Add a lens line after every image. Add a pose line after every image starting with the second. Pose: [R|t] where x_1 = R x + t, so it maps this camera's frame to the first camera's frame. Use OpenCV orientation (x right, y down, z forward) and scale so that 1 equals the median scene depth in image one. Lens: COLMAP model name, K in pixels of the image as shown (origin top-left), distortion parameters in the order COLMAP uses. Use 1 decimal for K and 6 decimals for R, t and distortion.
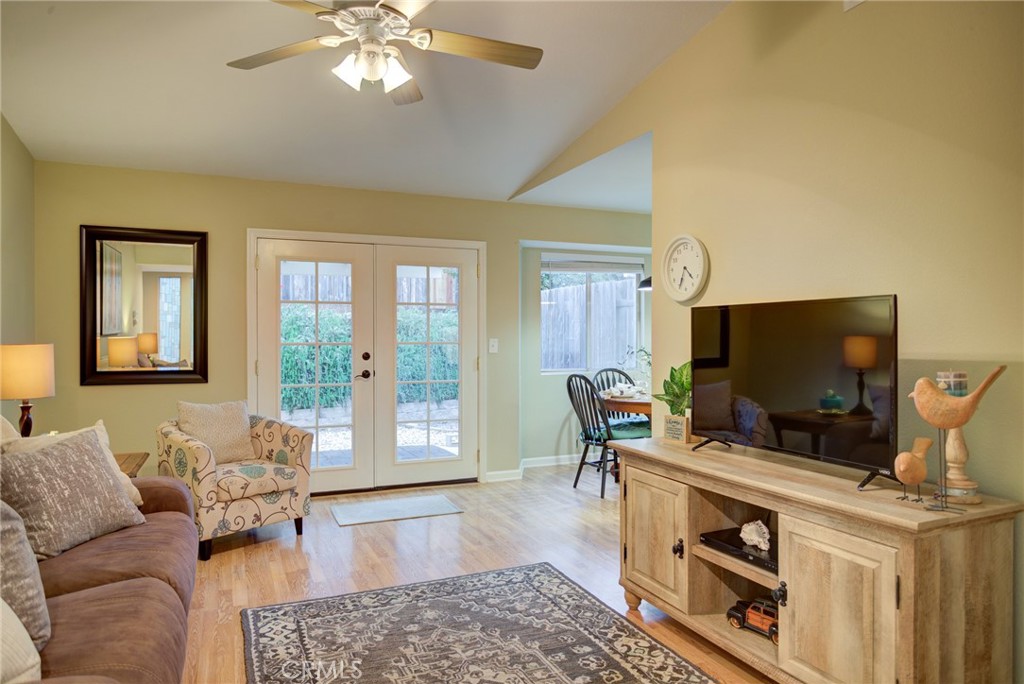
lens RADIAL K [[666.0, 0, 512.0], [0, 666.0, 342.0], [0, 0, 1]] dist [-0.001357, -0.001010]
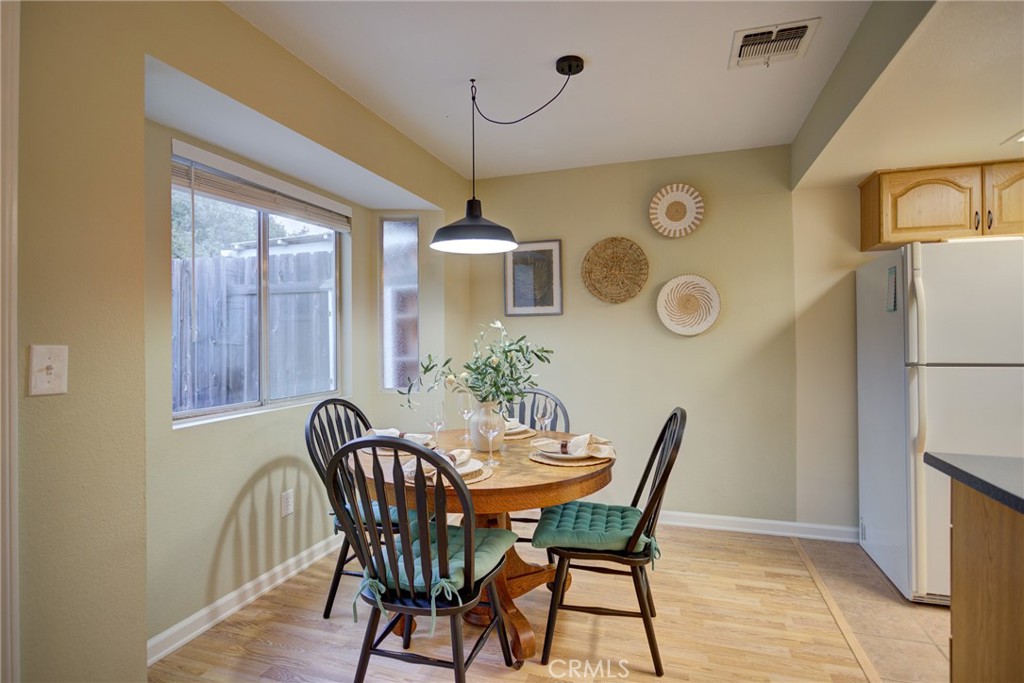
lens RADIAL K [[507.8, 0, 512.0], [0, 507.8, 341.5], [0, 0, 1]] dist [-0.004520, -0.000450]
pose [[0.661689, -0.009318, 0.749721, -0.110888], [0.014685, 0.999892, -0.000533, -0.005527], [-0.749635, 0.011362, 0.661754, 1.314374]]
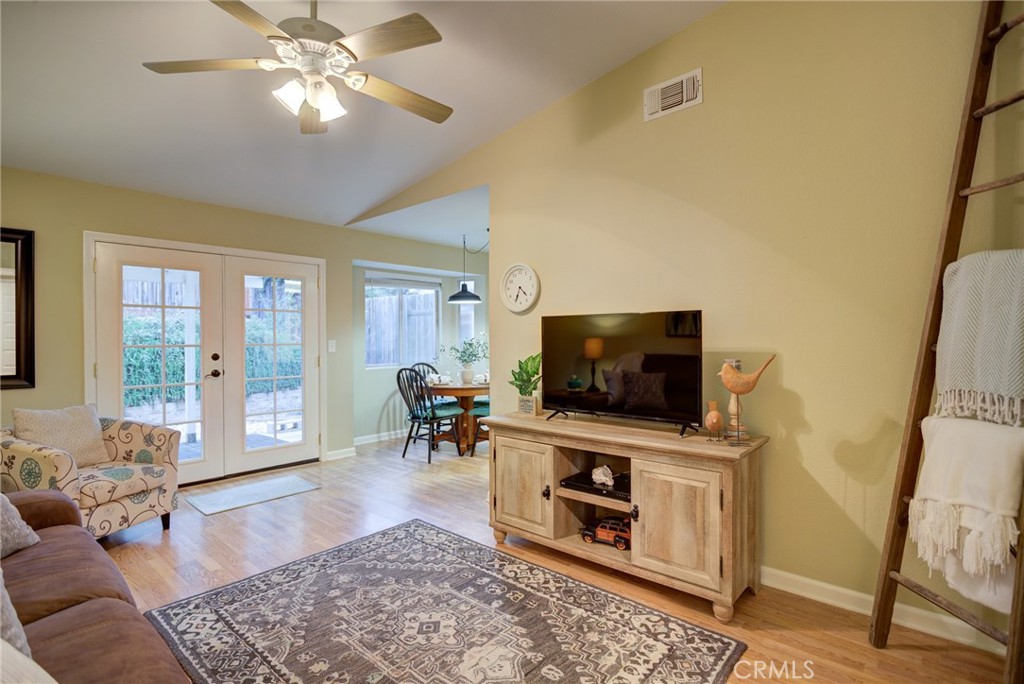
lens RADIAL K [[502.7, 0, 512.0], [0, 502.7, 342.0], [0, 0, 1]] dist [-0.002207, 0.000718]
pose [[0.906375, -0.006967, 0.422416, -0.216731], [0.007280, 0.999973, 0.000872, -0.000646], [-0.422411, 0.002285, 0.906401, 0.081153]]
